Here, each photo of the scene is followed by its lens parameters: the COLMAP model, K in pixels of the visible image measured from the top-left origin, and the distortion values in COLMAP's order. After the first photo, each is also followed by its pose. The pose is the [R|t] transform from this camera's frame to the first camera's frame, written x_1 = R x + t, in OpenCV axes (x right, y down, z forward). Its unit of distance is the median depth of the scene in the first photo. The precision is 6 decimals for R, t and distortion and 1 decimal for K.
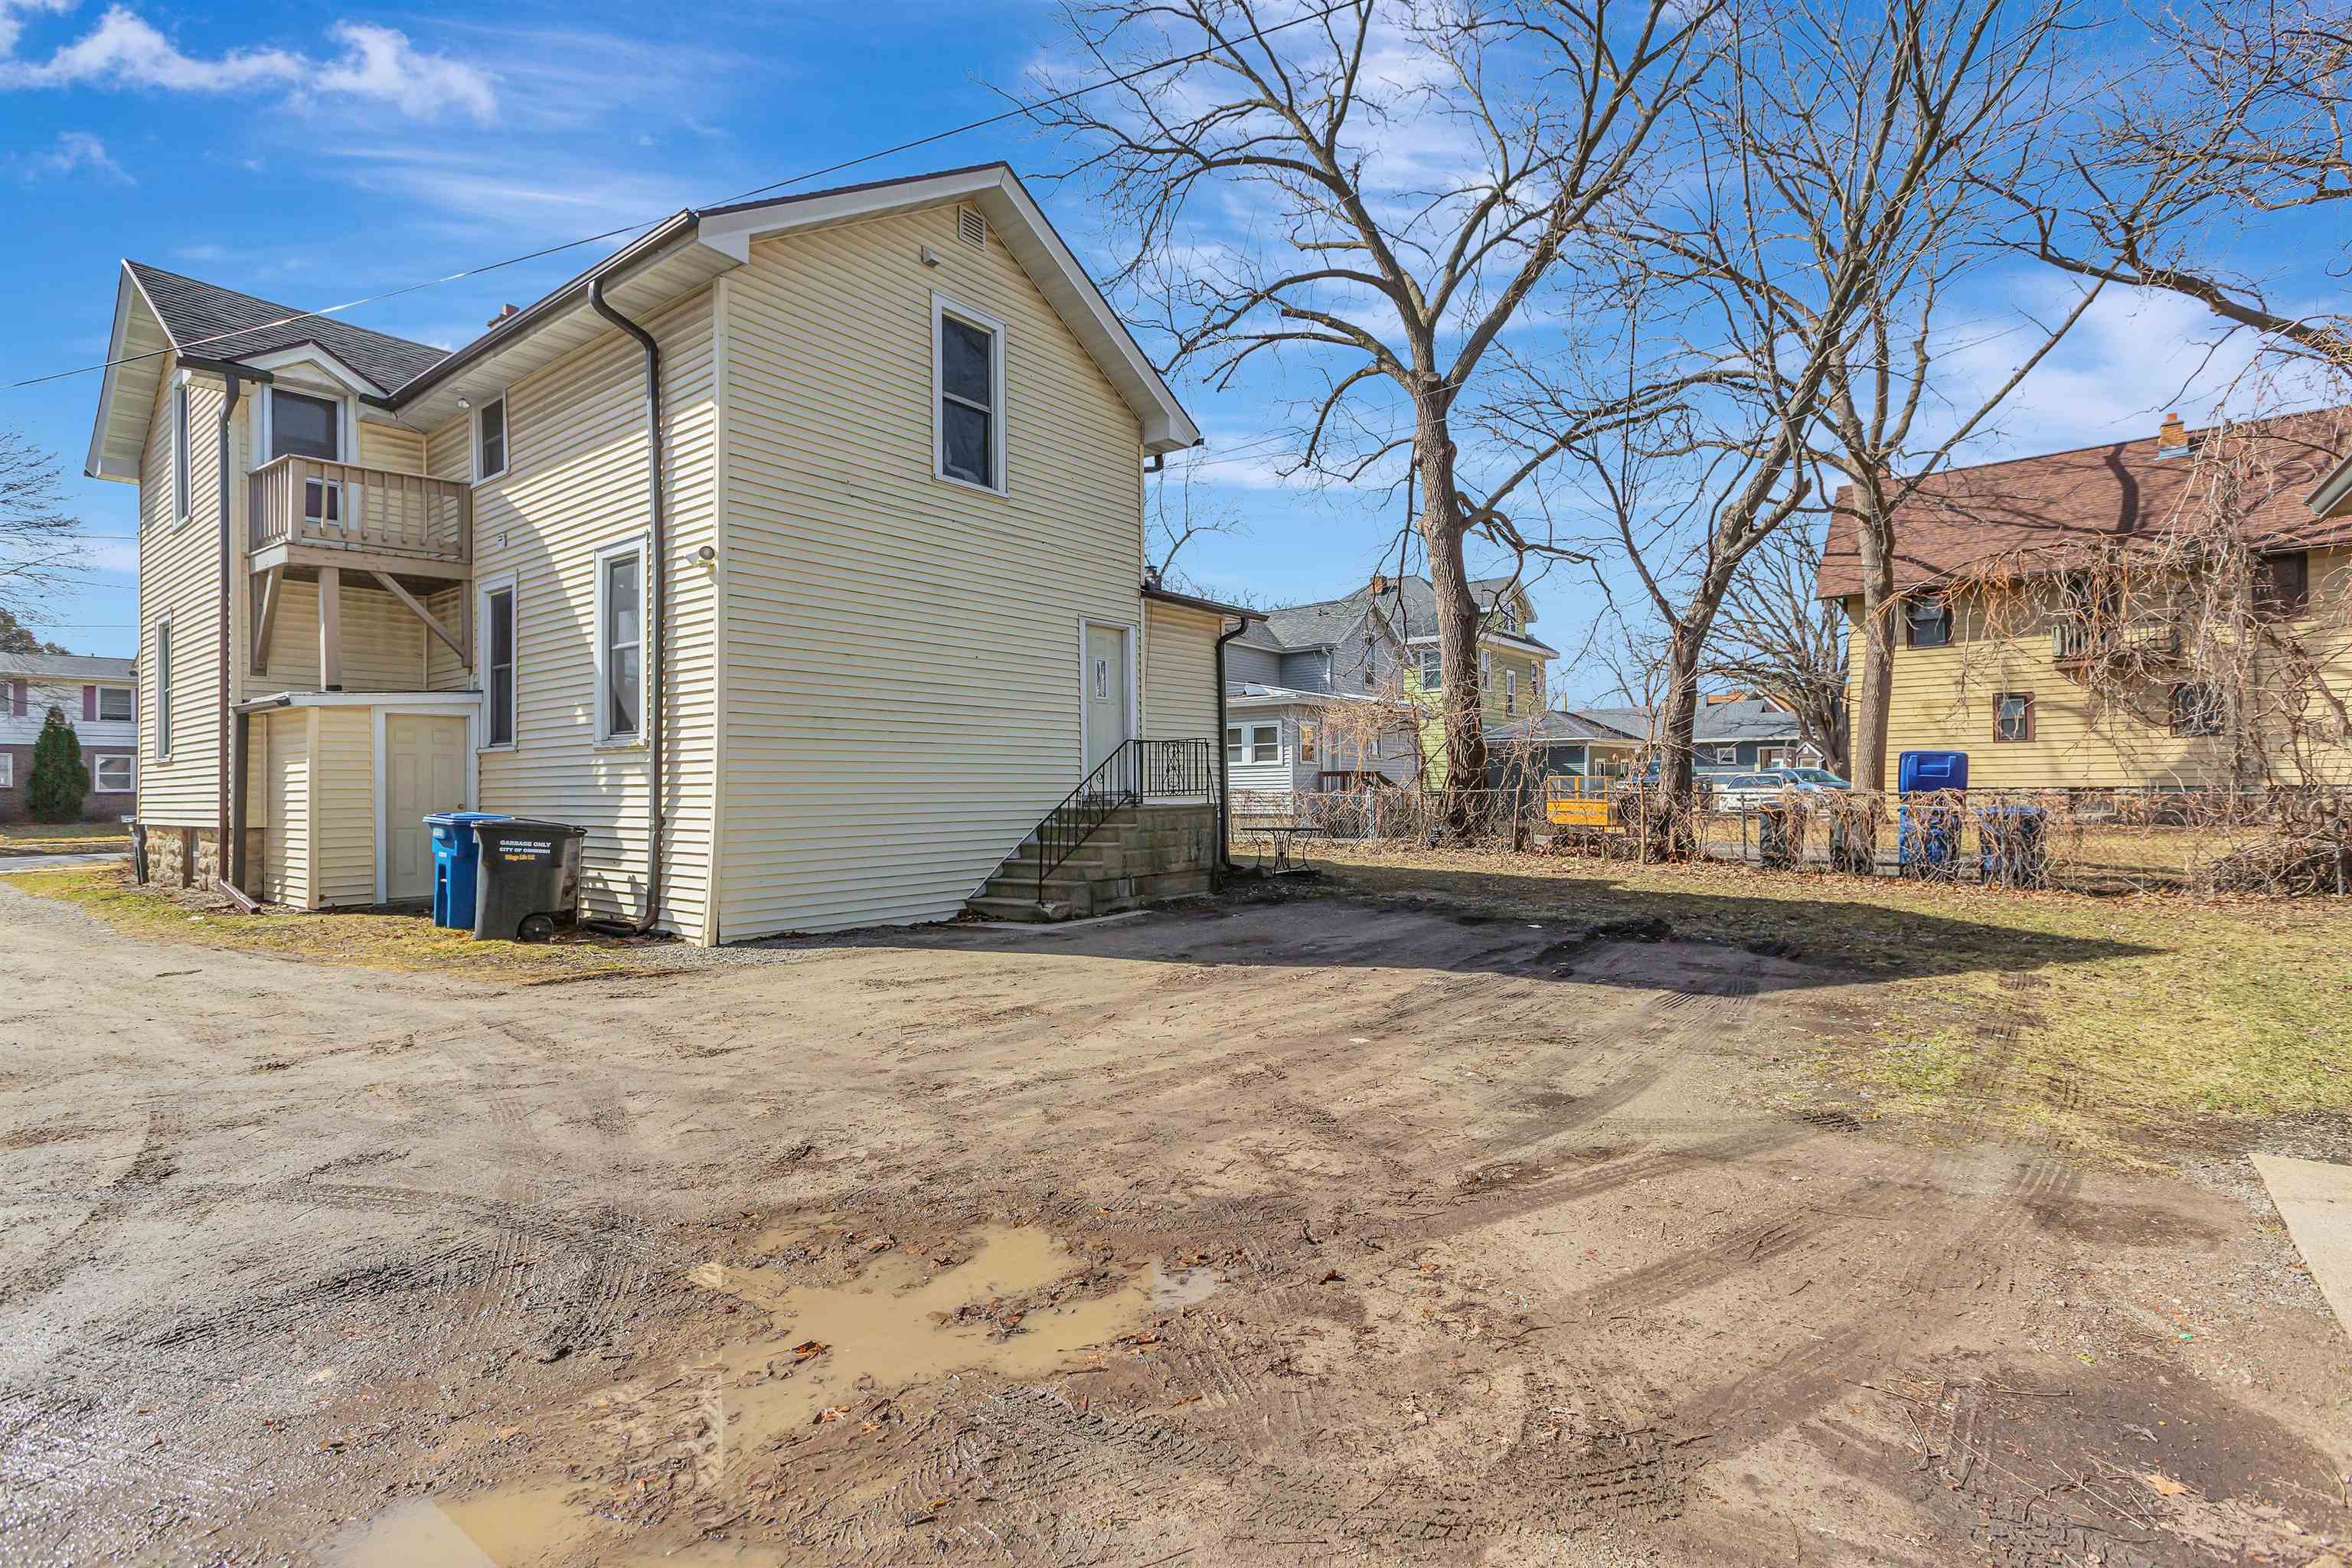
lens RADIAL K [[1084.8, 0, 1176.0], [0, 1084.8, 784.0], [0, 0, 1]] dist [0.012893, -0.000160]
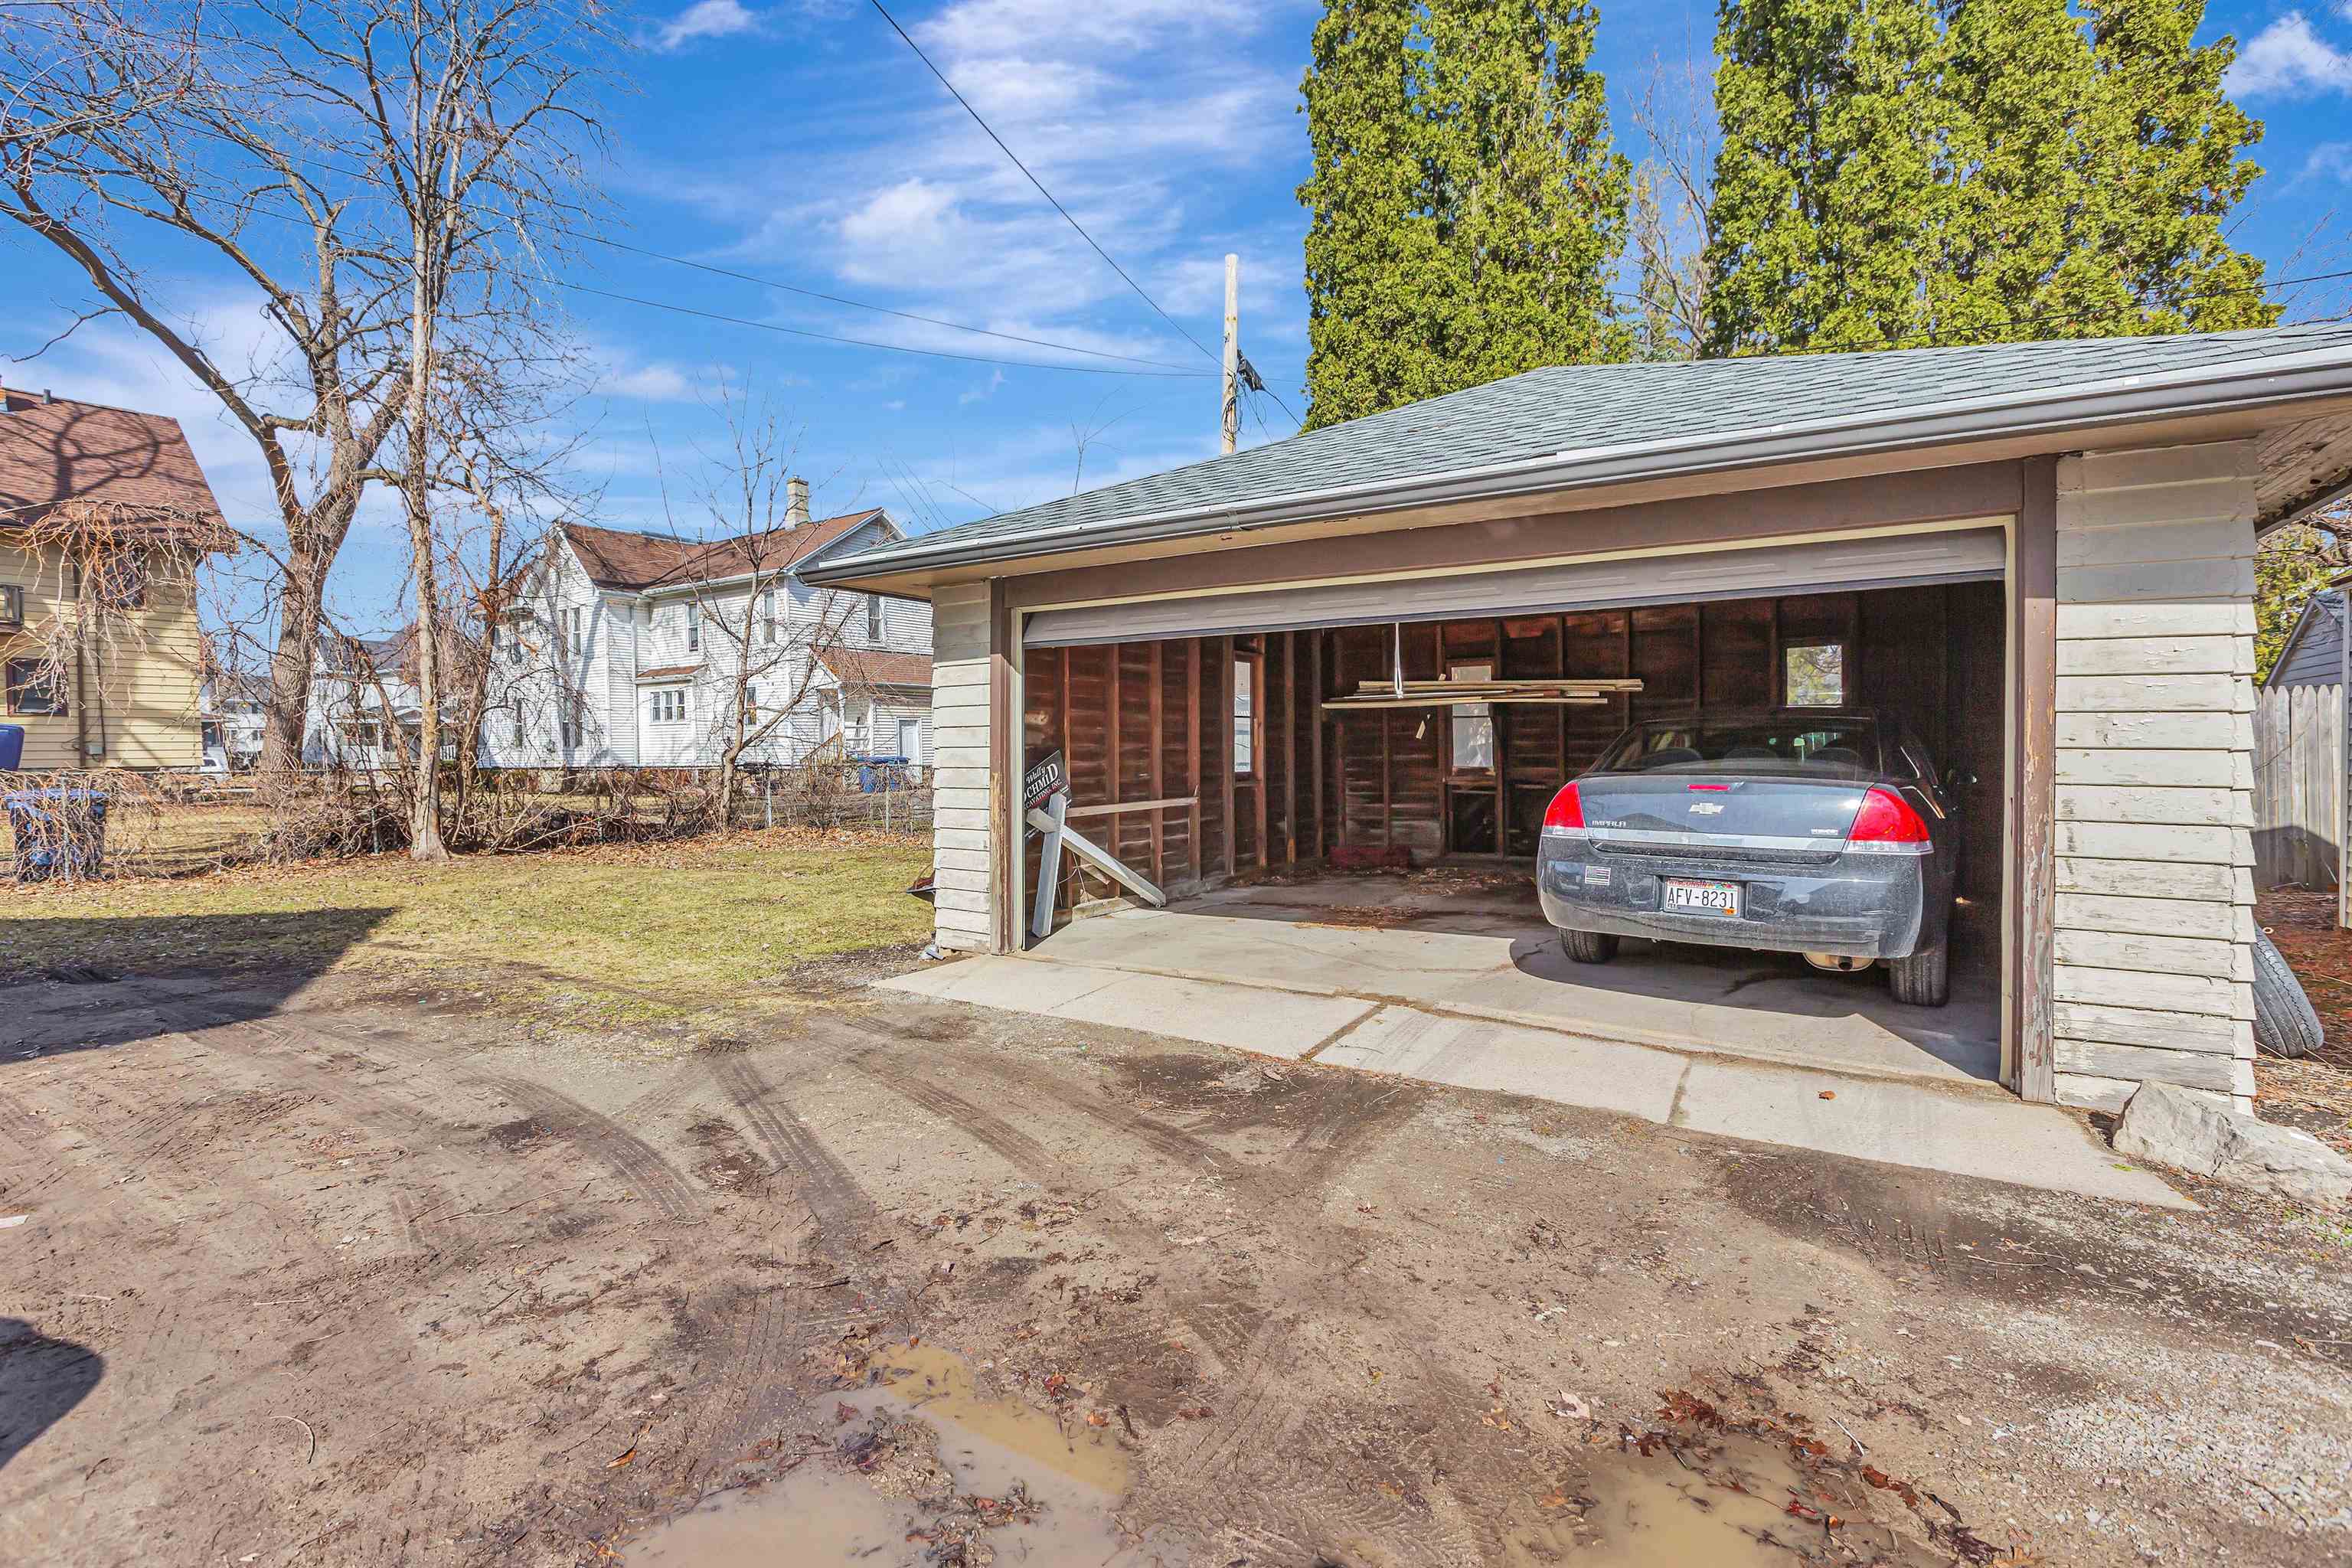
lens RADIAL K [[1084.8, 0, 1176.0], [0, 1084.8, 784.0], [0, 0, 1]] dist [0.012893, -0.000160]
pose [[-0.089270, -0.019918, 0.995808, -0.636000], [0.006362, 0.999768, 0.020568, 0.017801], [-0.995987, 0.008171, -0.089122, 0.712236]]
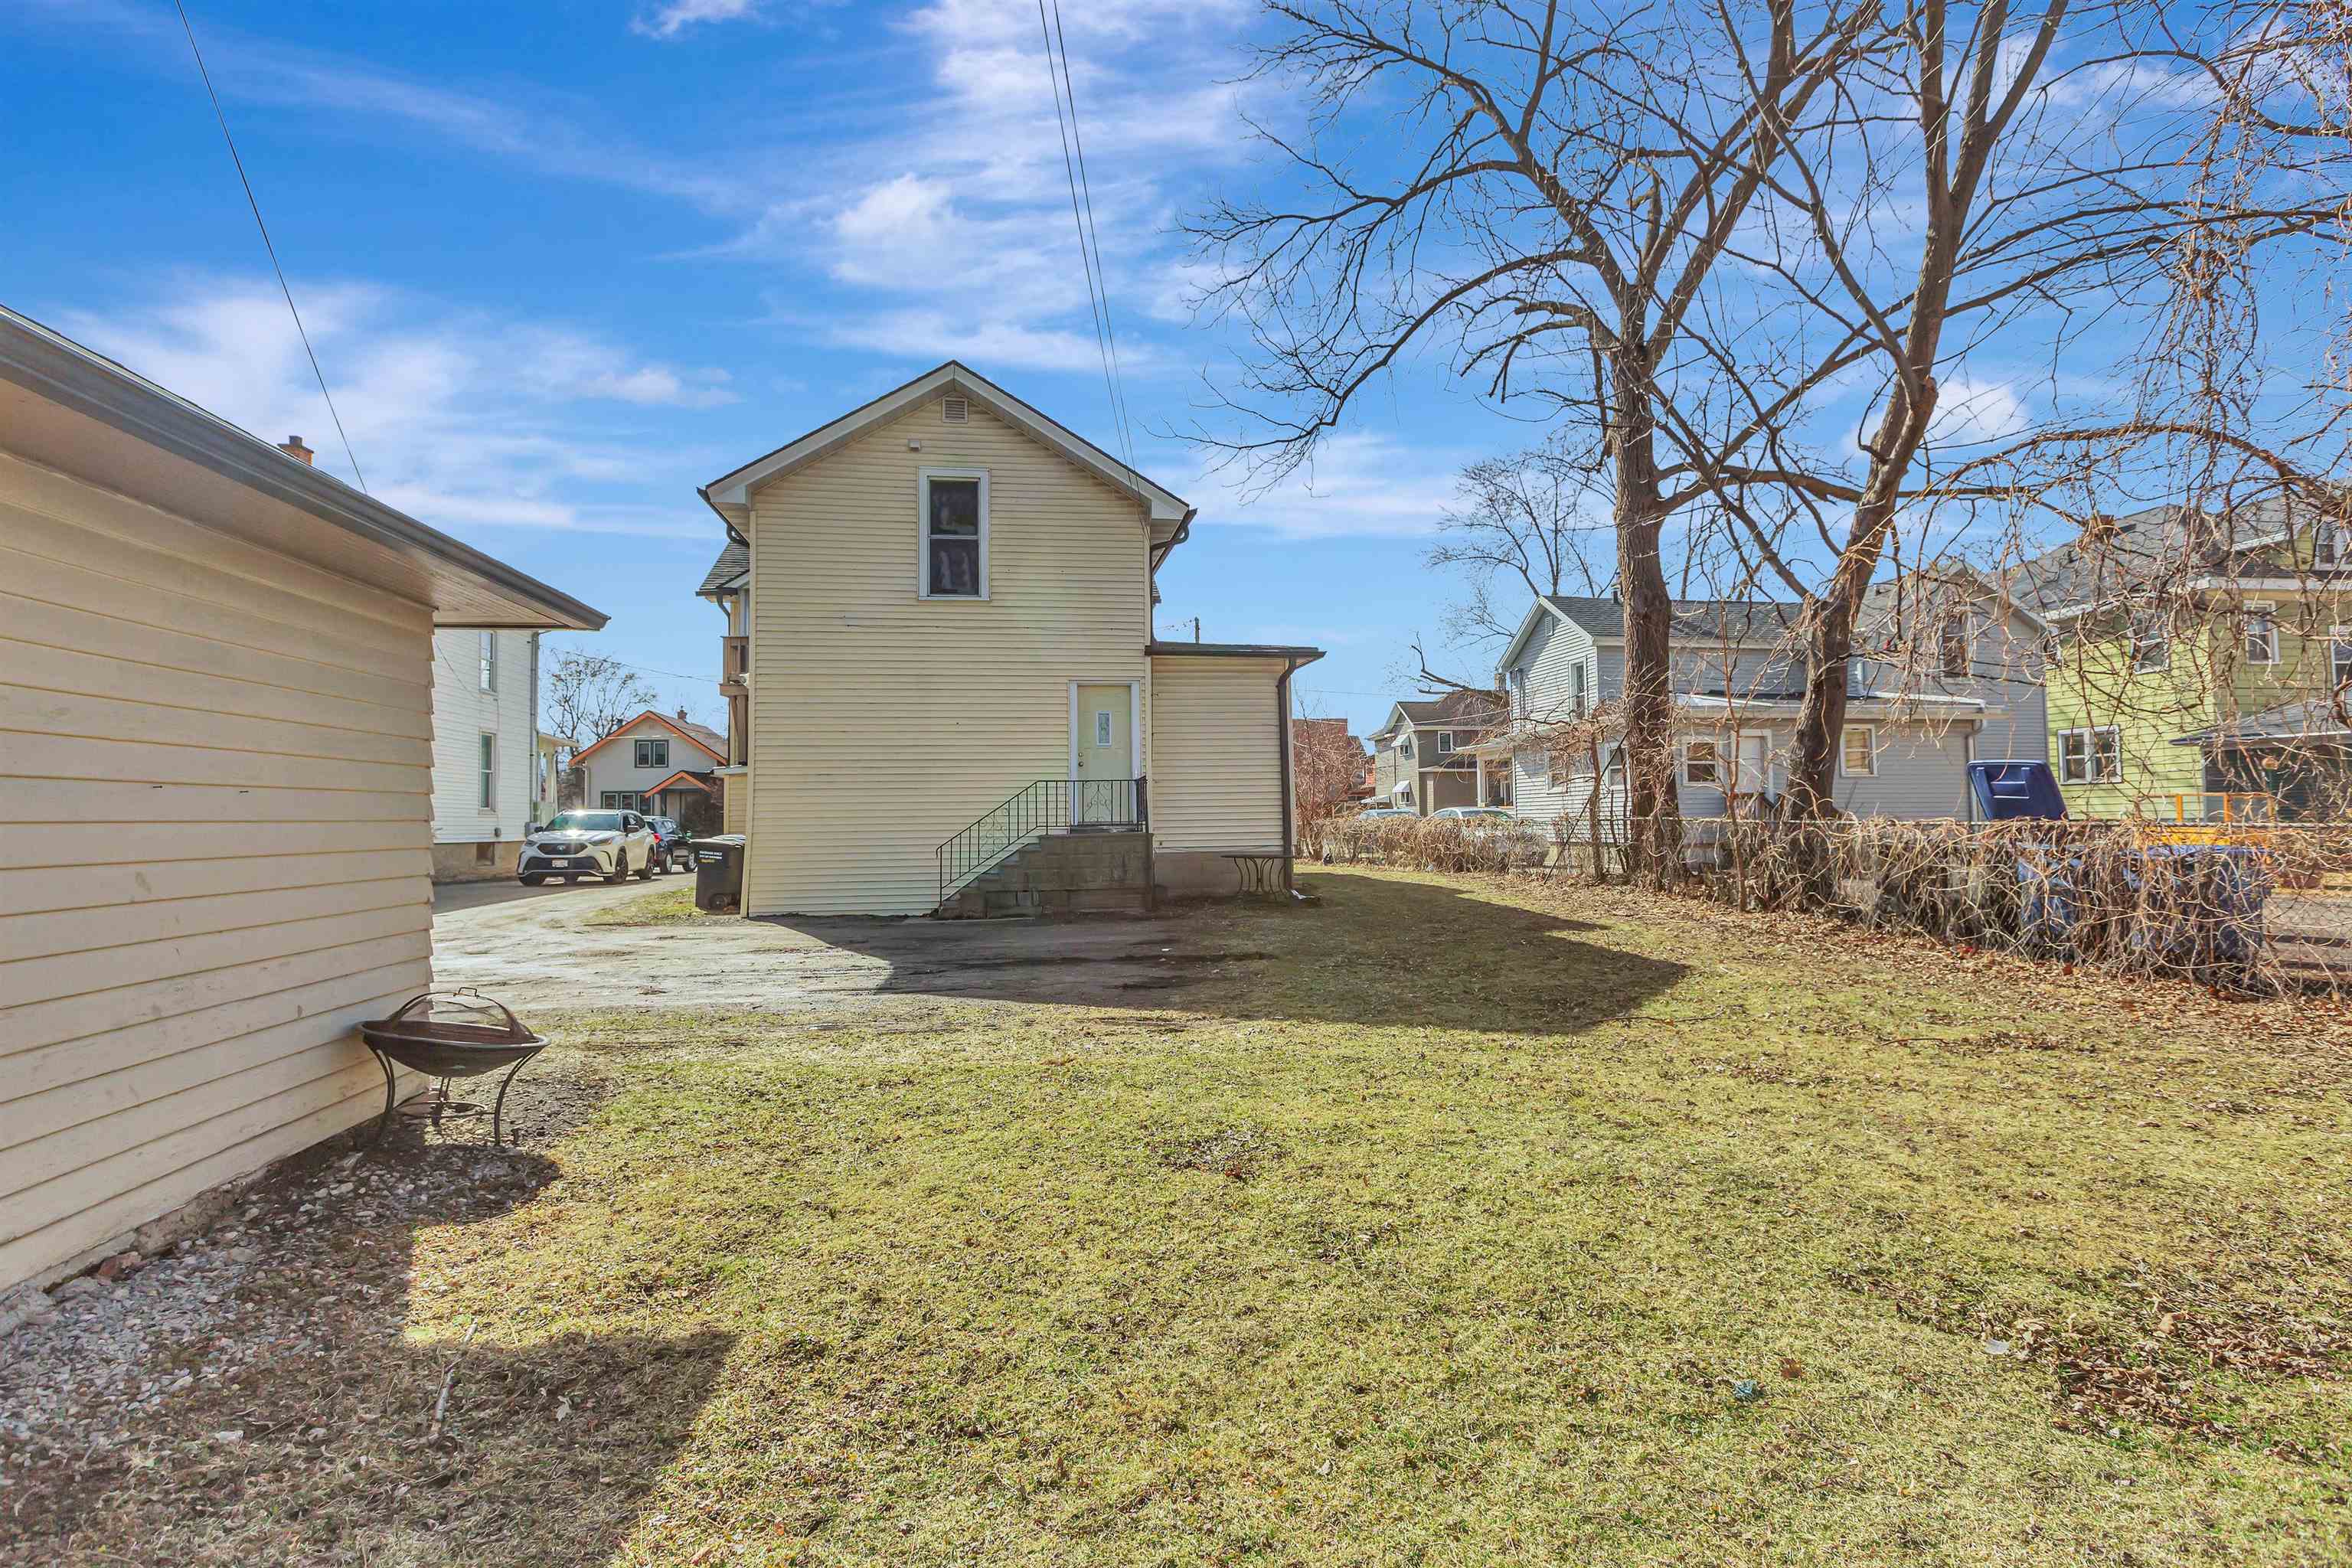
lens RADIAL K [[1091.5, 0, 1176.0], [0, 1091.5, 784.0], [0, 0, 1]] dist [-0.001000, -0.000174]
pose [[0.722623, -0.022324, -0.690882, 2.921970], [0.009593, 0.999706, -0.022269, -0.025157], [0.691176, 0.009465, 0.722625, 0.625315]]
